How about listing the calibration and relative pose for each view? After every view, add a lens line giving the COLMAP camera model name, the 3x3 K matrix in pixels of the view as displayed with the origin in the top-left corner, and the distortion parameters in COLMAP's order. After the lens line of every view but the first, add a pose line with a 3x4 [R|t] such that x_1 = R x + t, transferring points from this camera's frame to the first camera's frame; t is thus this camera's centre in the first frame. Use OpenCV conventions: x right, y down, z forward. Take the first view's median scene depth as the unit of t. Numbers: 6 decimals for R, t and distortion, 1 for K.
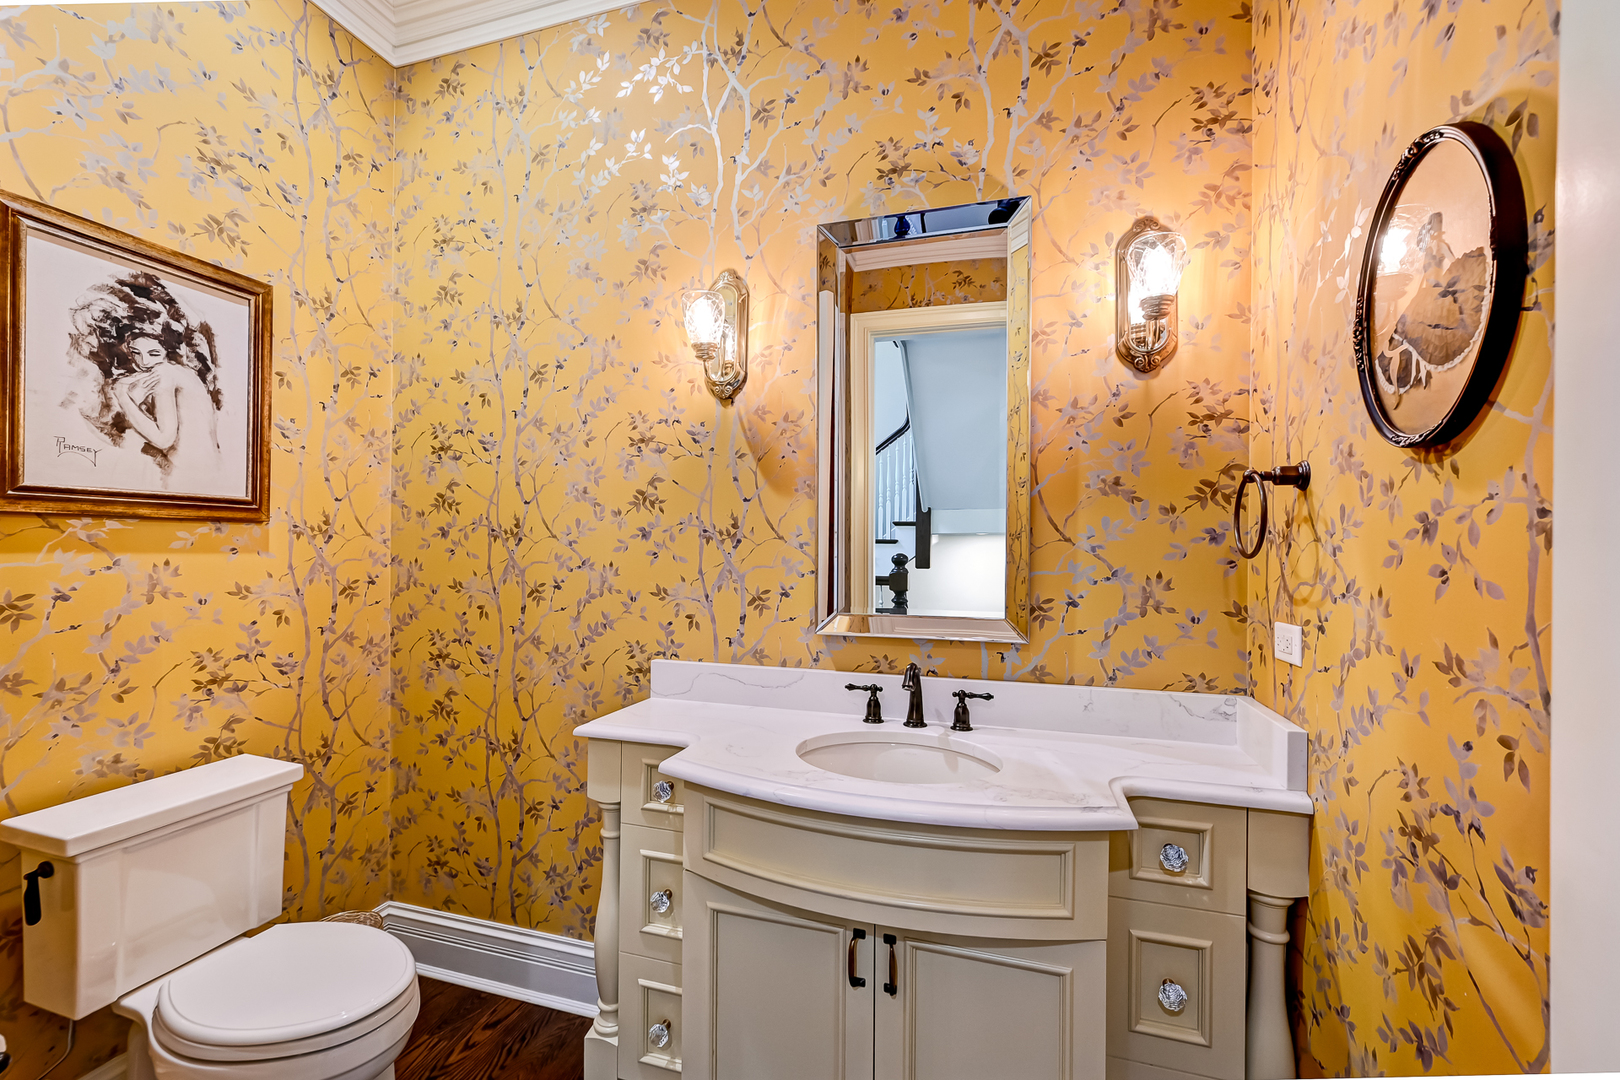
lens RADIAL K [[675.0, 0, 810.0], [0, 675.0, 540.0], [0, 0, 1]] dist [-0.000317, 0.000056]
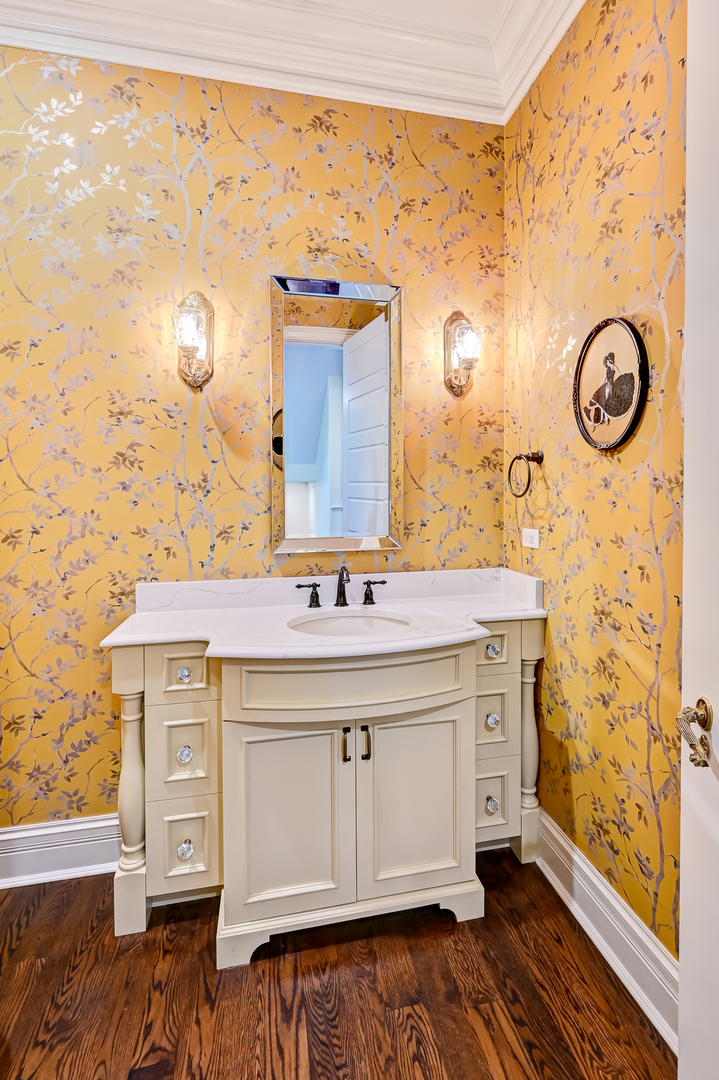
lens RADIAL K [[501.5, 0, 380.1], [0, 501.5, 492.5], [0, 0, 1]] dist [-0.000584, -0.000405]
pose [[0.868482, -0.015446, 0.495480, -0.359806], [0.007733, 0.999815, 0.017613, -0.013604], [-0.495660, -0.011465, 0.868441, -0.077065]]
